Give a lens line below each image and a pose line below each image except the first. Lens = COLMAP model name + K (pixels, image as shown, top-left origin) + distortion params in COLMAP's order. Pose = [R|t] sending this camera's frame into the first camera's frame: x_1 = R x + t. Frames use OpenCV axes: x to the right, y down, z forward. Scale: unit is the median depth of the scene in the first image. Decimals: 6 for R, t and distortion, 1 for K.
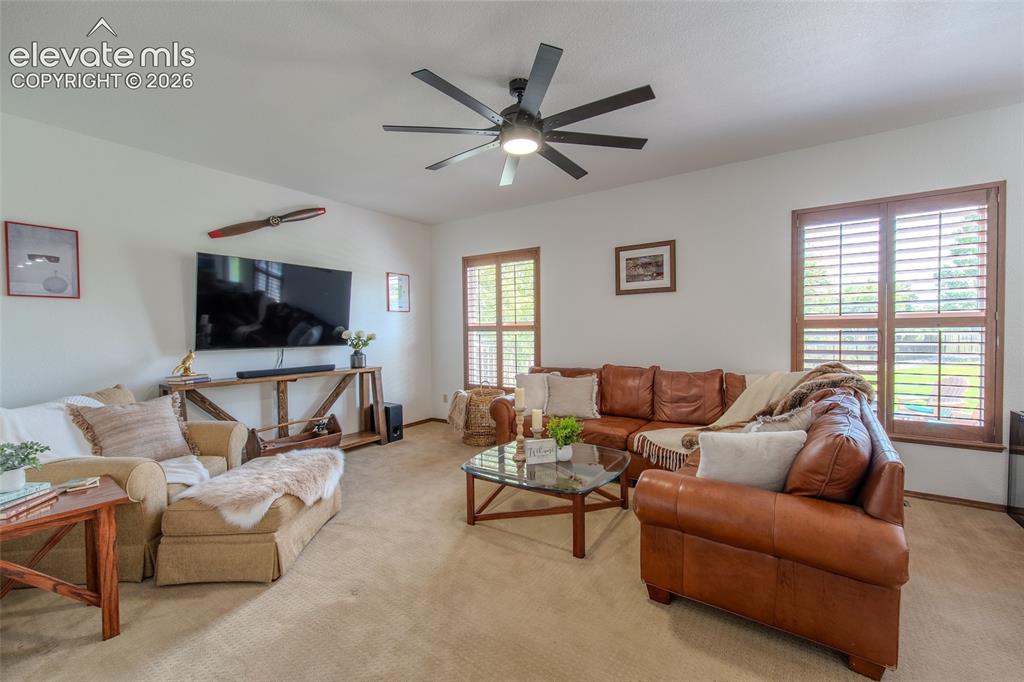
lens RADIAL K [[423.5, 0, 518.9], [0, 423.5, 334.7], [0, 0, 1]] dist [0.003357, 0.000984]
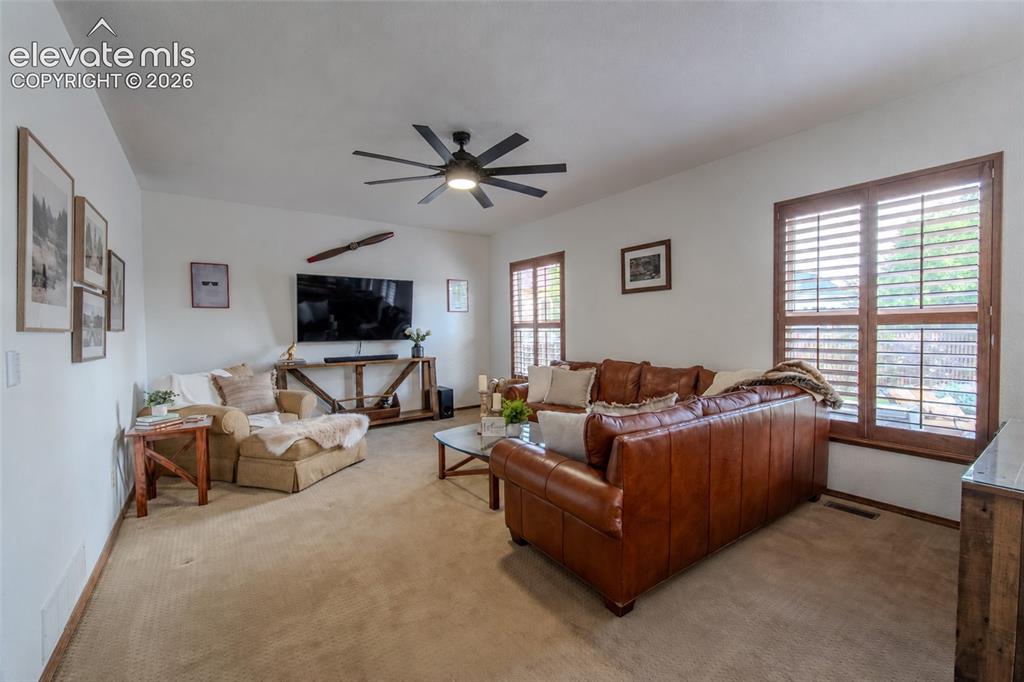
lens RADIAL K [[421.1, 0, 518.8], [0, 421.1, 334.0], [0, 0, 1]] dist [0.002692, 0.000769]
pose [[0.943993, 0.003530, -0.329946, 0.450526], [-0.000603, 0.999960, 0.008972, -0.004019], [0.329964, -0.008271, 0.943957, -0.107057]]
